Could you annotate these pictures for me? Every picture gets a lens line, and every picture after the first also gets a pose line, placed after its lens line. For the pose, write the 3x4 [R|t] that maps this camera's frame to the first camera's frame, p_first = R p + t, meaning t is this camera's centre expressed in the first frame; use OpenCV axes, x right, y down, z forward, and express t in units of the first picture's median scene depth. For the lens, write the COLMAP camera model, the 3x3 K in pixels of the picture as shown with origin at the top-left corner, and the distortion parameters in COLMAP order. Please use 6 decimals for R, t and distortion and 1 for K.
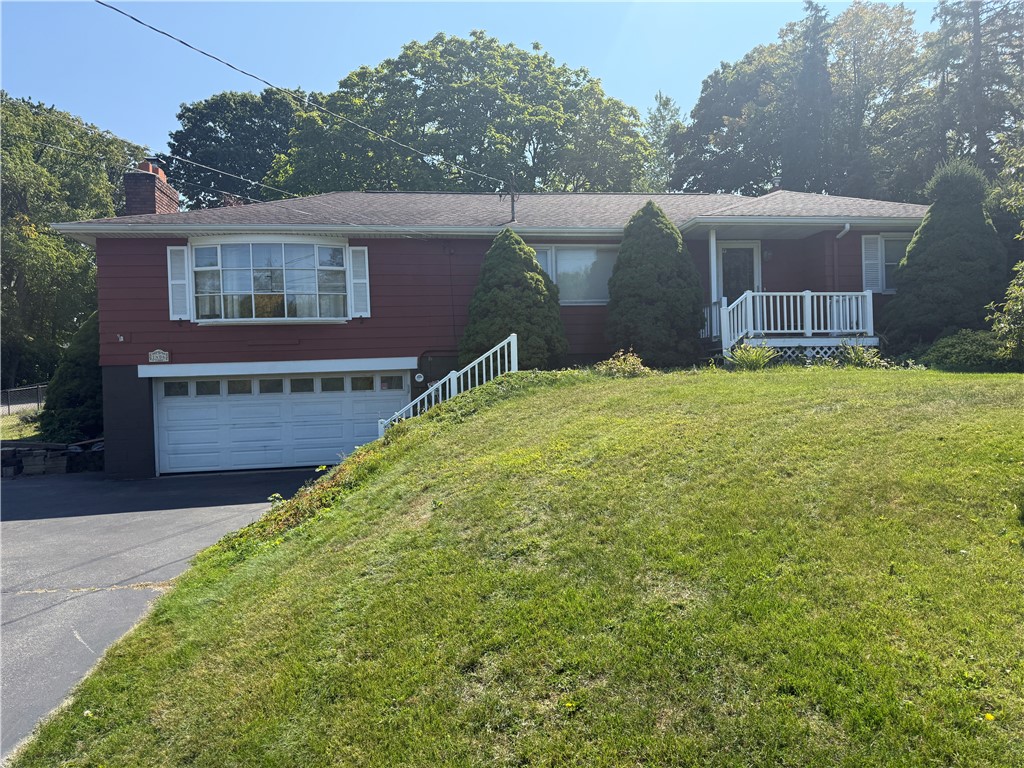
lens RADIAL K [[719.3, 0, 512.0], [0, 719.3, 384.0], [0, 0, 1]] dist [0.084848, -0.106095]
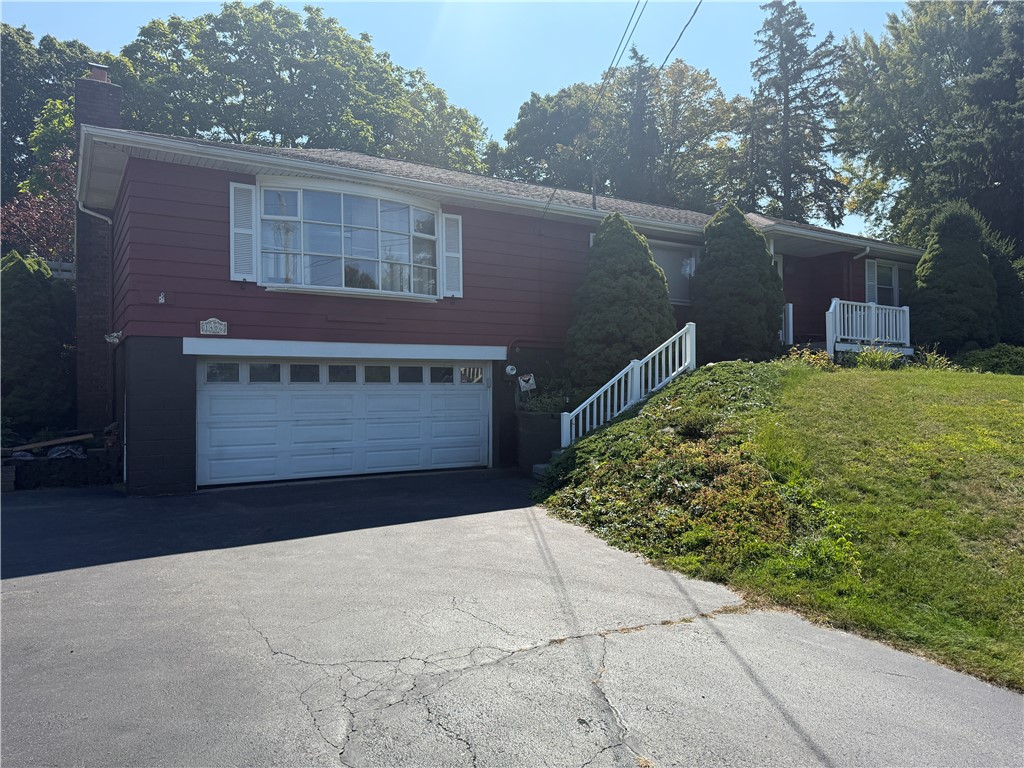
lens RADIAL K [[719.3, 0, 512.0], [0, 719.3, 384.0], [0, 0, 1]] dist [0.084848, -0.106095]
pose [[0.918949, 0.029782, 0.393250, -0.476599], [-0.020149, 0.999388, -0.028603, 0.033729], [-0.393861, 0.018361, 0.918987, 0.191410]]
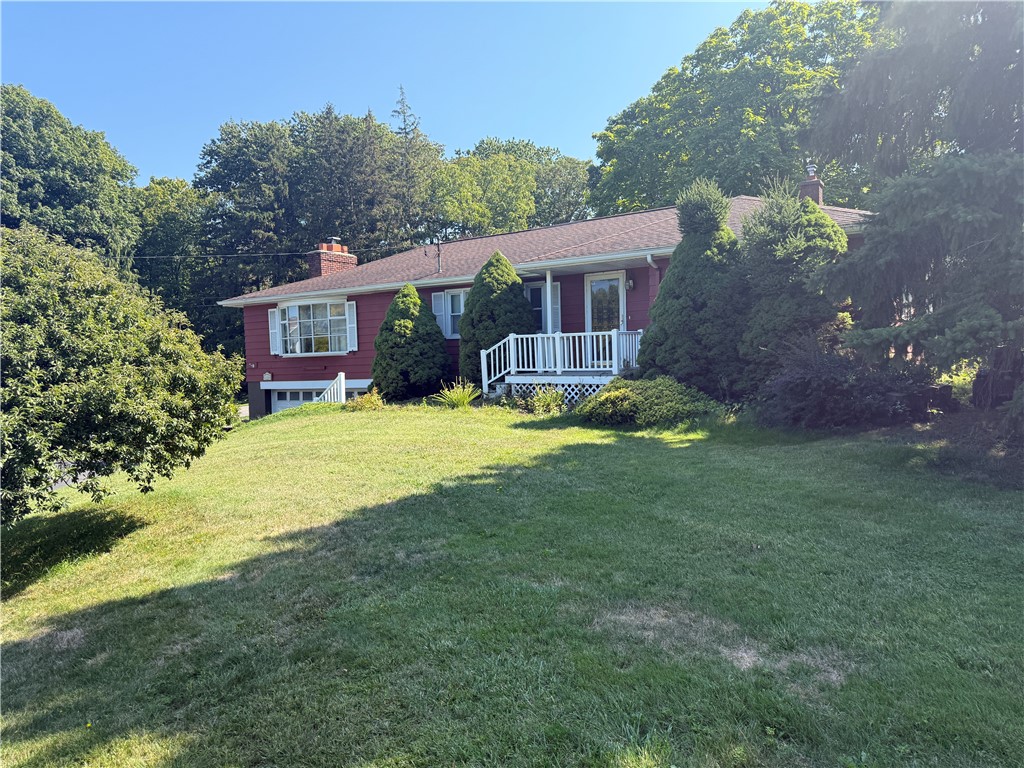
lens RADIAL K [[719.3, 0, 512.0], [0, 719.3, 384.0], [0, 0, 1]] dist [0.084848, -0.106095]
pose [[0.748048, 0.028426, -0.663036, 0.975717], [0.004244, 0.998857, 0.047612, -0.093718], [0.663632, -0.038430, 0.747072, 0.139141]]
